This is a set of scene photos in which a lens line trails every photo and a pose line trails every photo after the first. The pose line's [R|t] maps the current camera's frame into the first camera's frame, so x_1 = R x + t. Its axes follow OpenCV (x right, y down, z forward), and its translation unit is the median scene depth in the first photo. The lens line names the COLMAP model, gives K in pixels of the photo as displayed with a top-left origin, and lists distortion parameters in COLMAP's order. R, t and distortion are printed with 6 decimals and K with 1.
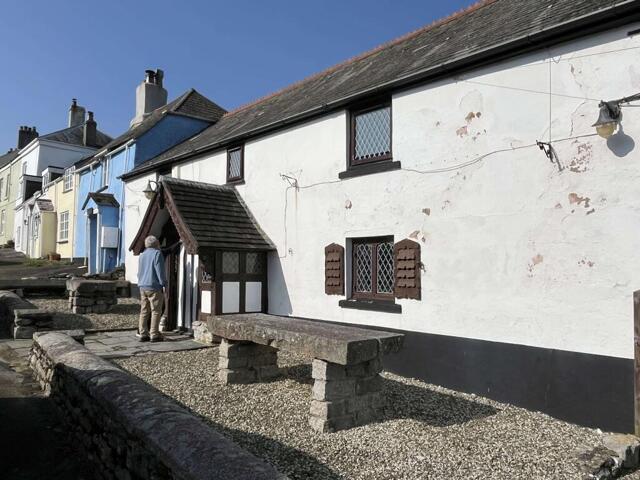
lens RADIAL K [[451.8, 0, 320.0], [0, 451.8, 240.0], [0, 0, 1]] dist [-0.003532, -0.001467]
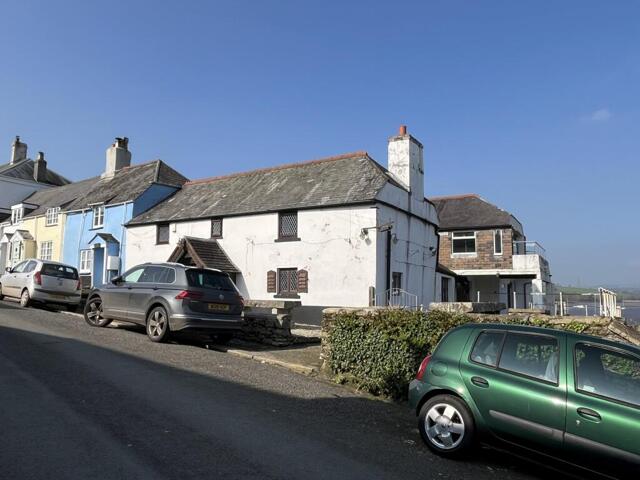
lens RADIAL K [[463.4, 0, 320.0], [0, 463.4, 240.0], [0, 0, 1]] dist [-0.006335, -0.003187]
pose [[0.974767, 0.023039, 0.222033, -0.225661], [-0.013312, 0.998889, -0.045205, -0.037901], [-0.222828, 0.041108, 0.973991, -1.198411]]
